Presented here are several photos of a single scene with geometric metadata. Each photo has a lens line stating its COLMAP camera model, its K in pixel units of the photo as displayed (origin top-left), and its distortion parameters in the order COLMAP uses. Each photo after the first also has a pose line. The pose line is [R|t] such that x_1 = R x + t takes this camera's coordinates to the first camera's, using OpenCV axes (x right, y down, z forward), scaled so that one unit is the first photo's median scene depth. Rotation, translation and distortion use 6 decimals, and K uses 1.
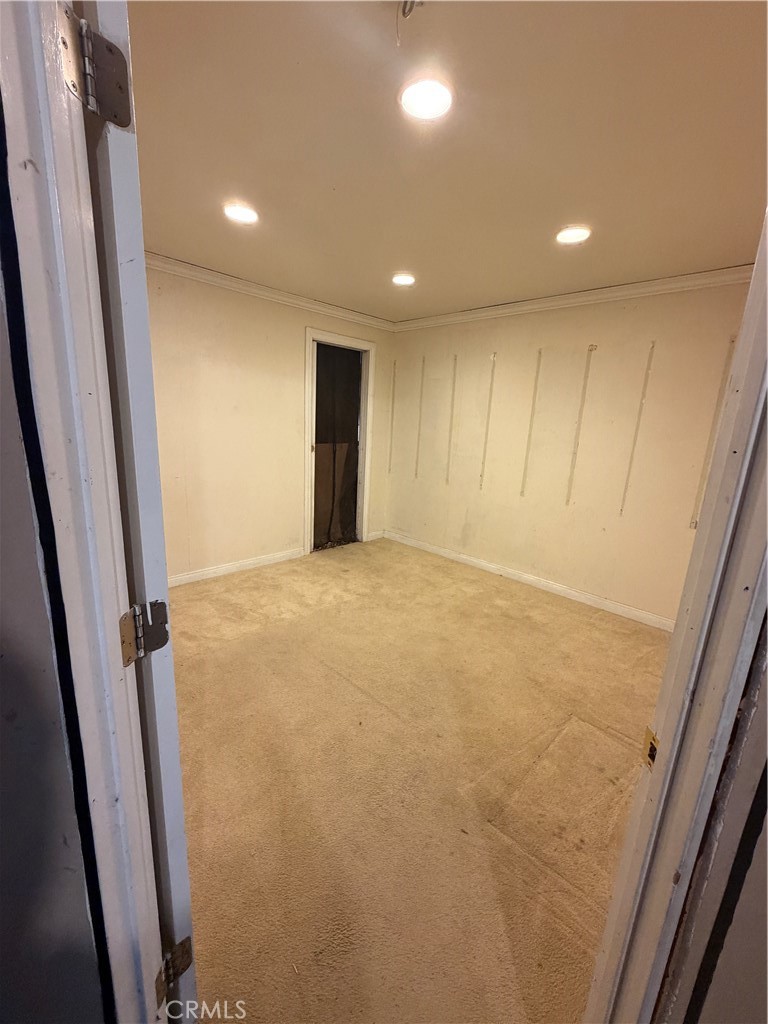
lens RADIAL K [[409.8, 0, 384.0], [0, 409.8, 512.0], [0, 0, 1]] dist [-0.000838, -0.000211]
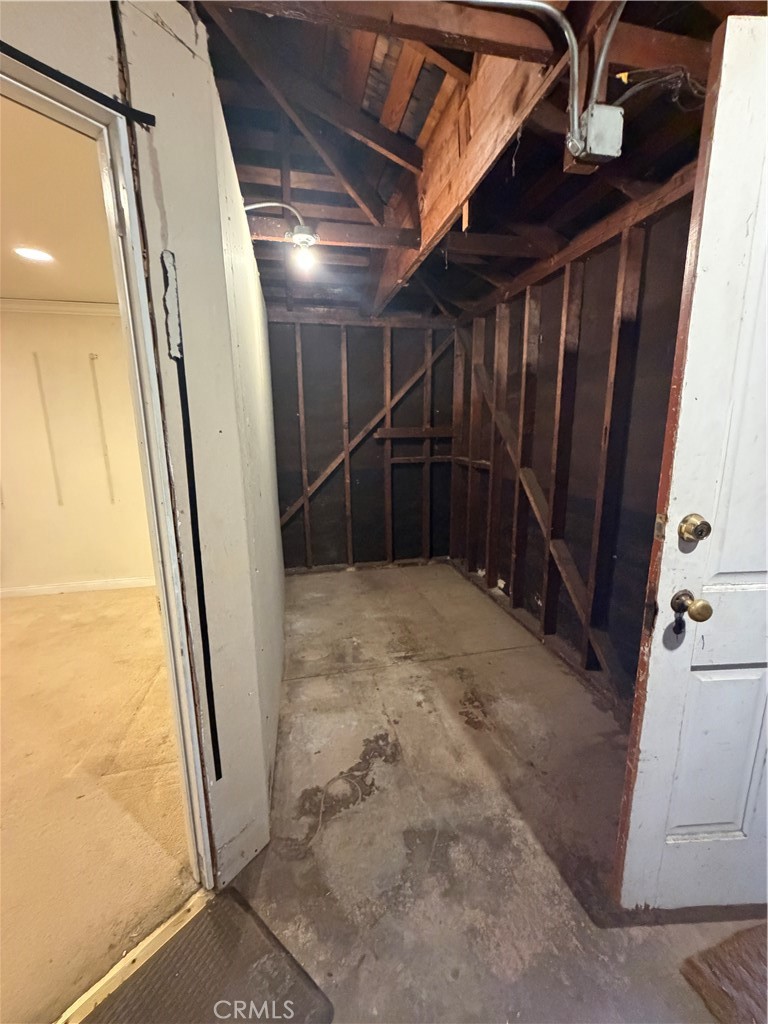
lens RADIAL K [[409.8, 0, 384.0], [0, 409.8, 512.0], [0, 0, 1]] dist [-0.000838, -0.000211]
pose [[0.539679, -0.221549, 0.812196, -0.043214], [0.220546, 0.968264, 0.117575, 0.035311], [-0.812469, 0.115674, 0.571414, -0.187660]]
